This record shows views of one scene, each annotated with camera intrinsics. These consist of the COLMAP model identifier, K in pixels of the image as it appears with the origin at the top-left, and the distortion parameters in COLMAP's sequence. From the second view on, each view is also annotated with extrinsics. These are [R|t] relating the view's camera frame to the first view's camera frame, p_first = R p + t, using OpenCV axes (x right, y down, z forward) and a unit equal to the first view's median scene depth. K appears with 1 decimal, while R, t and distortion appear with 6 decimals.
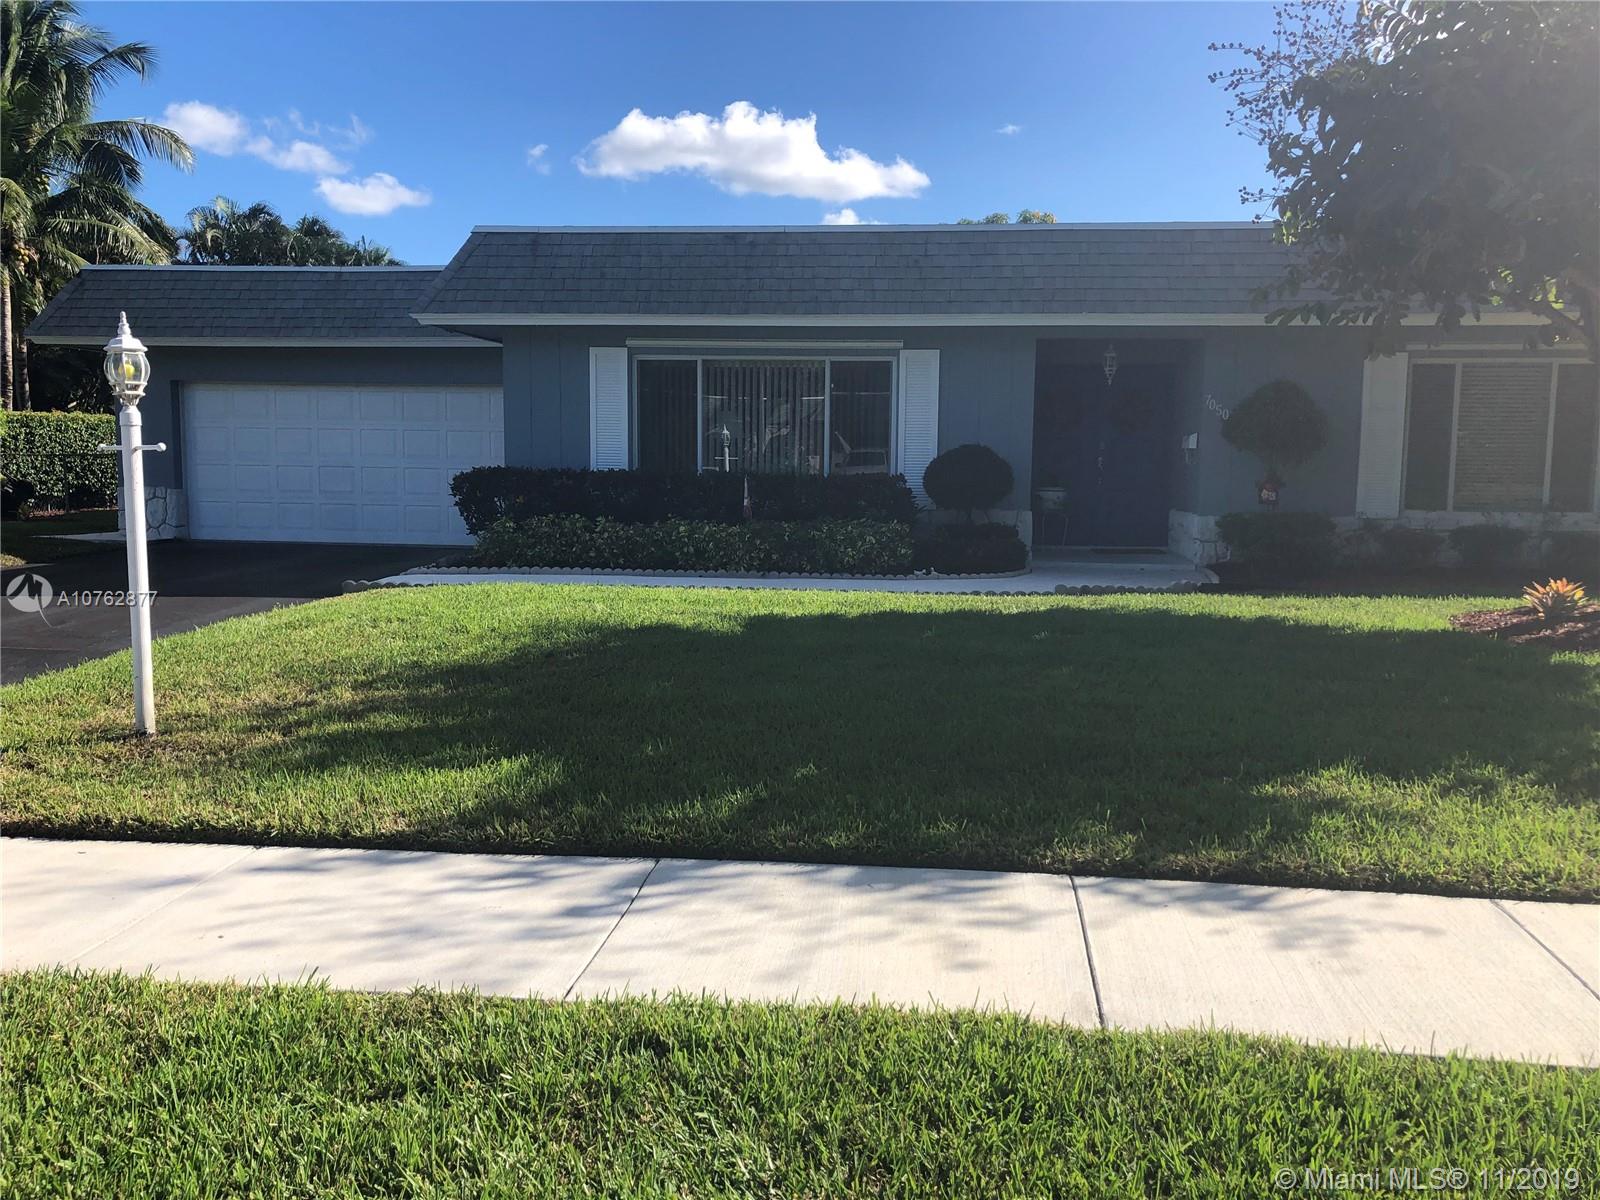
lens RADIAL K [[1336.8, 0, 801.8], [0, 1336.8, 574.7], [0, 0, 1]] dist [0.028126, -0.003835]
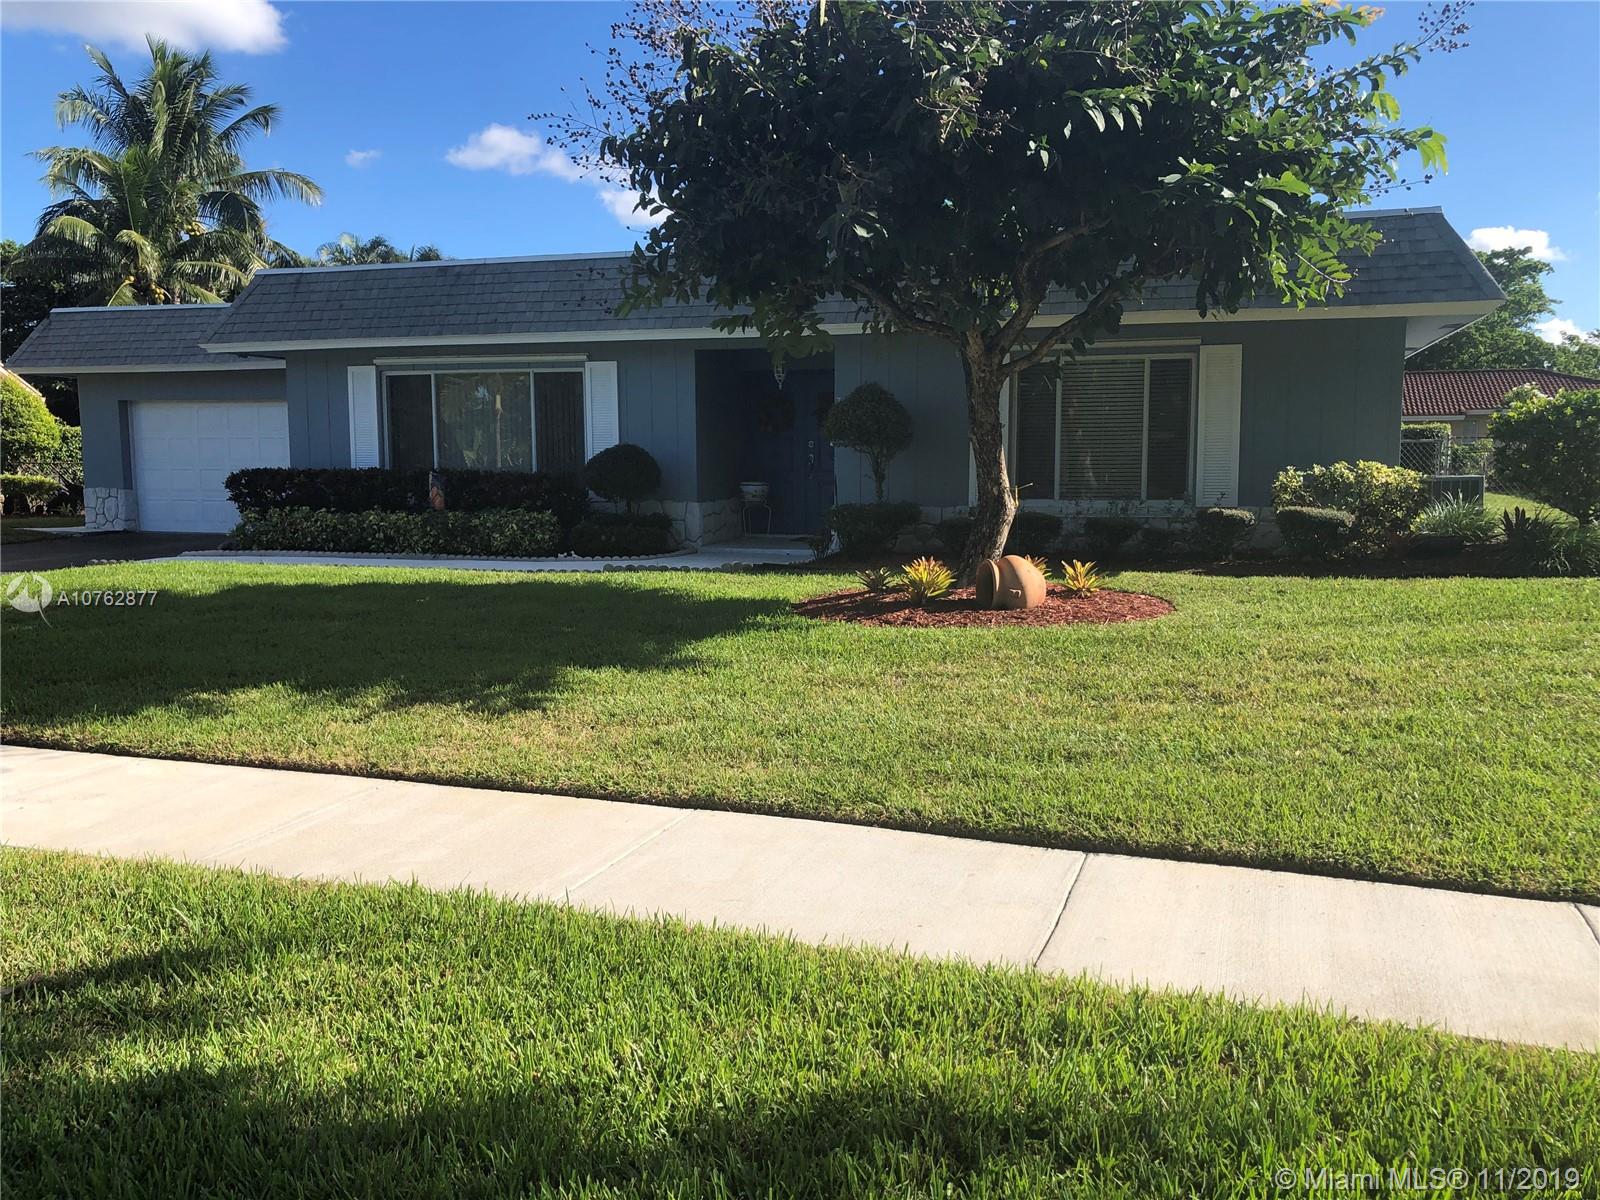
lens RADIAL K [[1322.0, 0, 794.0], [0, 1322.0, 595.7], [0, 0, 1]] dist [-0.010701, 0.002661]
pose [[0.981884, 0.006715, -0.189363, 0.468629], [-0.003258, 0.999822, 0.018559, 0.011181], [0.189454, -0.017606, 0.981732, -0.083403]]
